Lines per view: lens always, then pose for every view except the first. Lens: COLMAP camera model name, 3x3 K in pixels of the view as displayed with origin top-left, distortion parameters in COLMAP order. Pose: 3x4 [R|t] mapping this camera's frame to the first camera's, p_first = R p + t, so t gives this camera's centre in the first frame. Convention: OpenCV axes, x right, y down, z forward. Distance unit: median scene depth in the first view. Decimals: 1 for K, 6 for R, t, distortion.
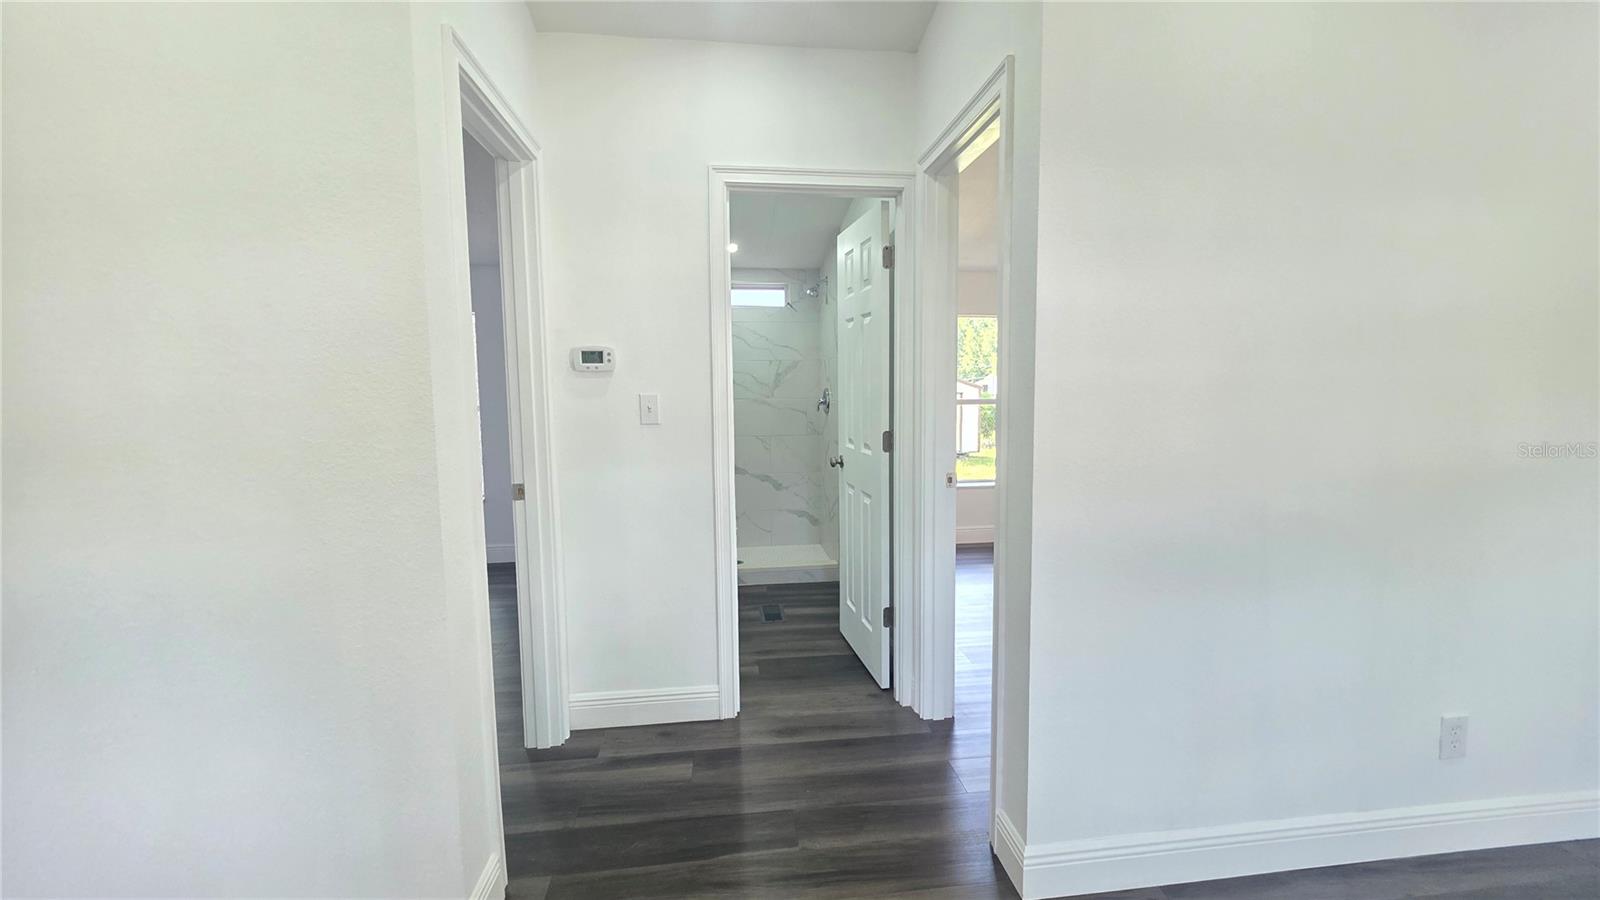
lens RADIAL K [[644.4, 0, 803.5], [0, 644.4, 444.2], [0, 0, 1]] dist [-0.000009, 0.000556]
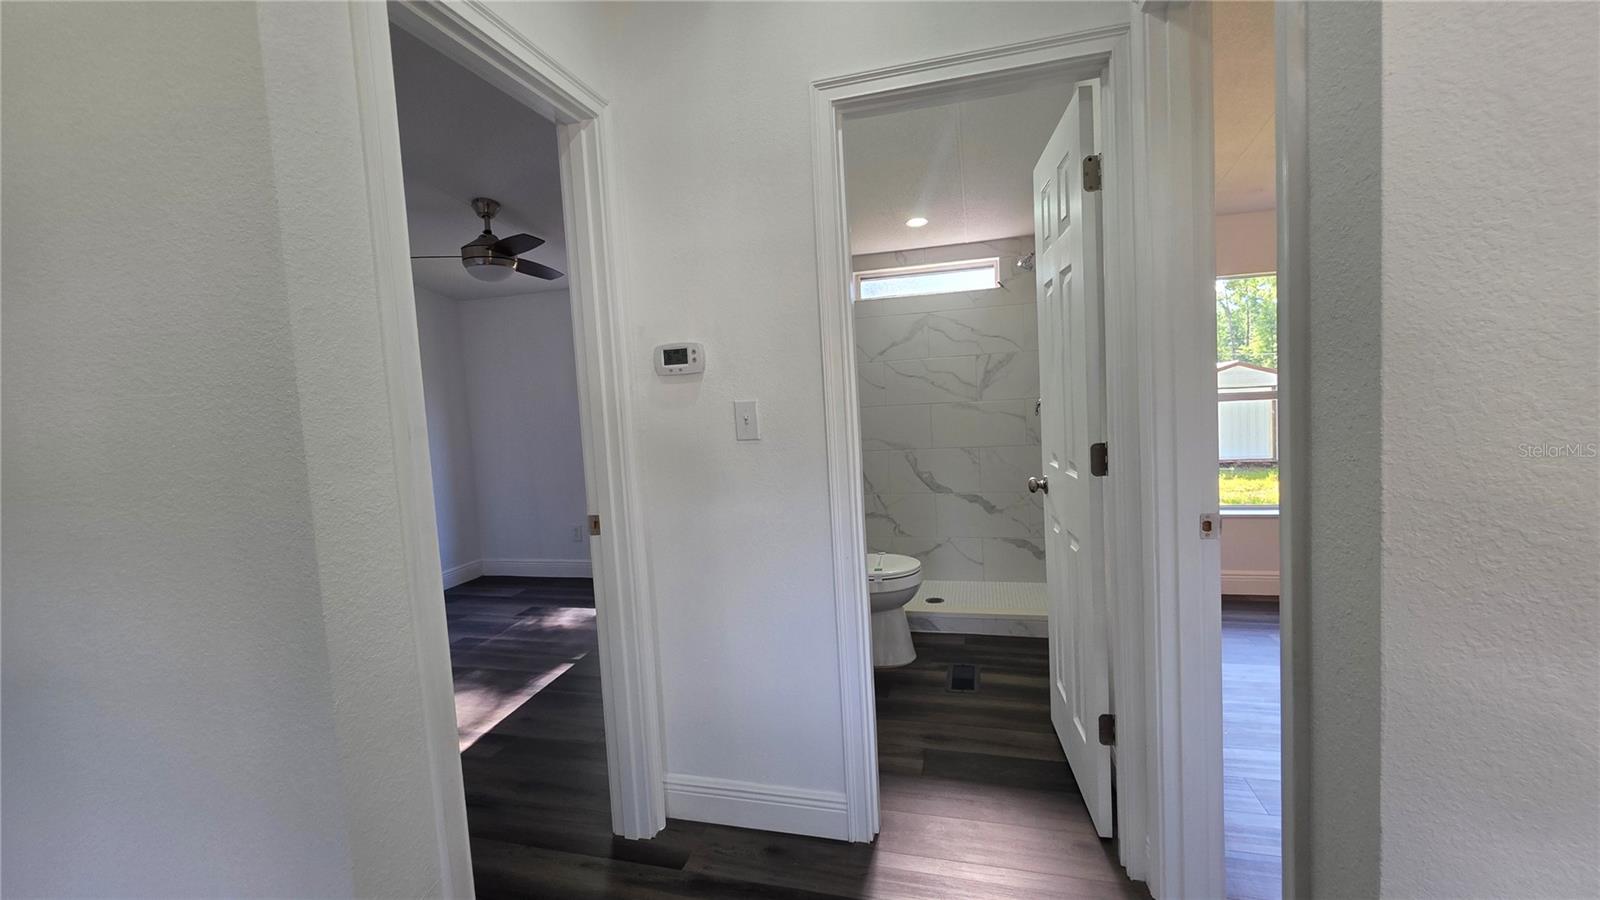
lens RADIAL K [[644.4, 0, 803.5], [0, 644.4, 444.2], [0, 0, 1]] dist [-0.000009, 0.000556]
pose [[0.922538, -0.013842, -0.385657, 0.104177], [0.009232, 0.999862, -0.013802, -0.013039], [0.385795, 0.009173, 0.922539, 0.282374]]
